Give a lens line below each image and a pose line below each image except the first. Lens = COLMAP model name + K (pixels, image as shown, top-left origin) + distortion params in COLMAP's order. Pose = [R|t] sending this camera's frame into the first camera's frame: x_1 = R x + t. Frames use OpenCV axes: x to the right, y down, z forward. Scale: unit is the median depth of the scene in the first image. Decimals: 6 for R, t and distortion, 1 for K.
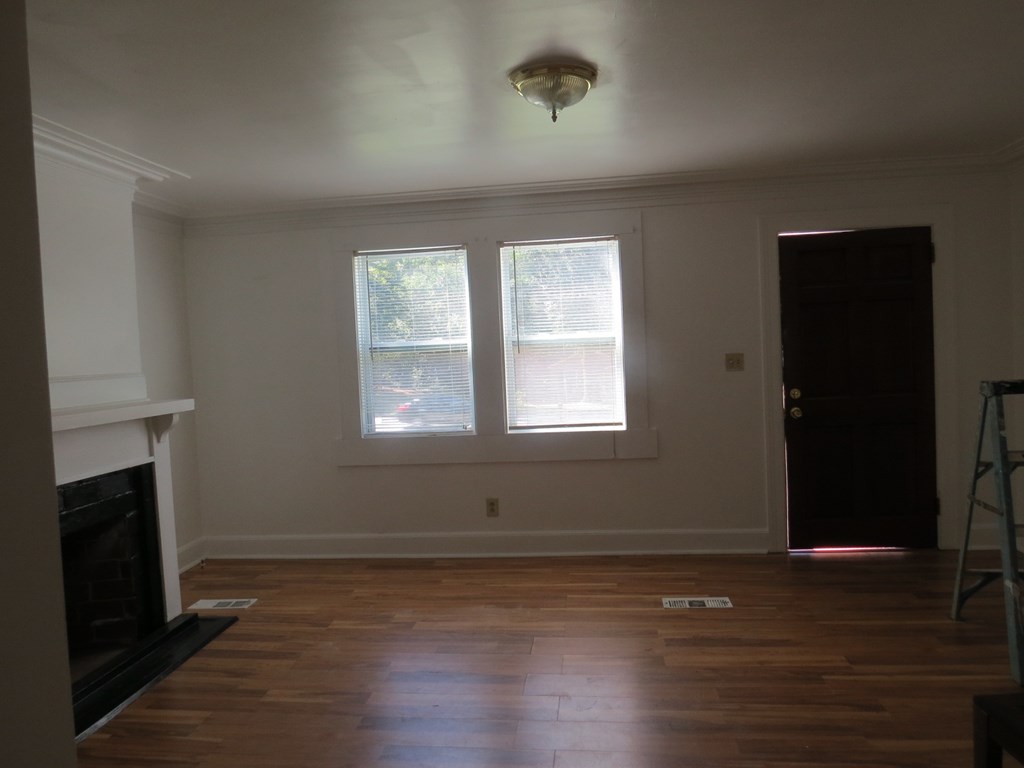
lens RADIAL K [[726.6, 0, 506.8], [0, 726.6, 386.8], [0, 0, 1]] dist [-0.013296, -0.004733]
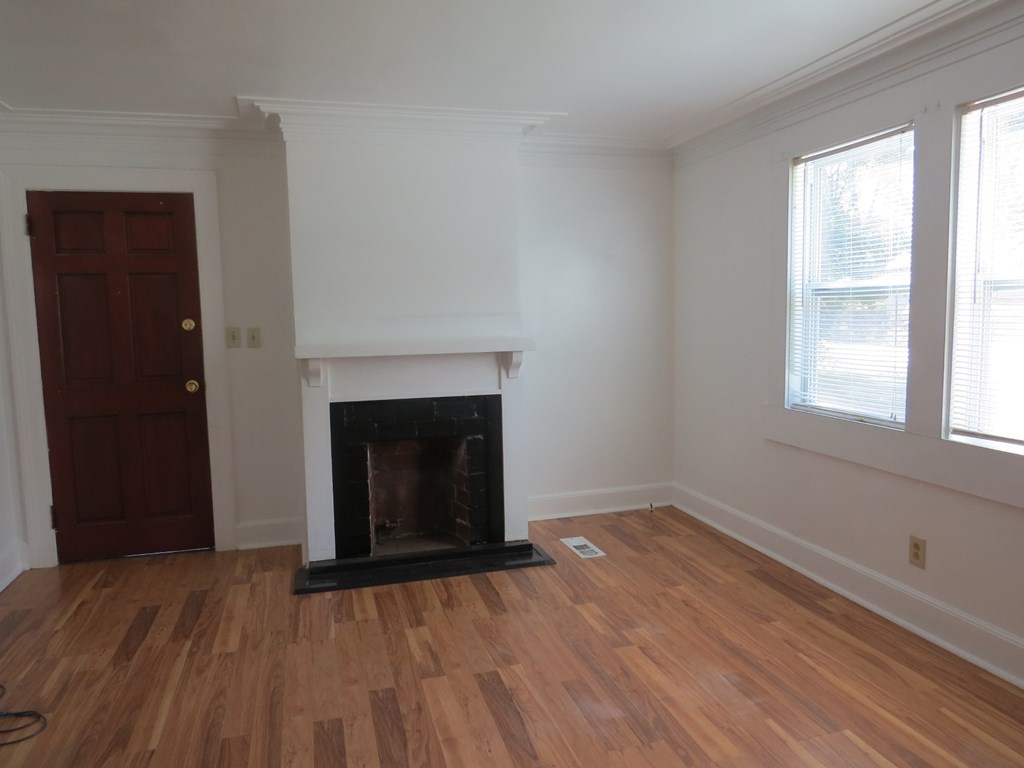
lens RADIAL K [[726.6, 0, 509.4], [0, 726.6, 380.0], [0, 0, 1]] dist [-0.013296, -0.004733]
pose [[0.388260, 0.125186, -0.913008, 0.452489], [-0.044975, 0.992124, 0.116908, -0.040820], [0.920452, -0.004328, 0.390832, 0.515049]]
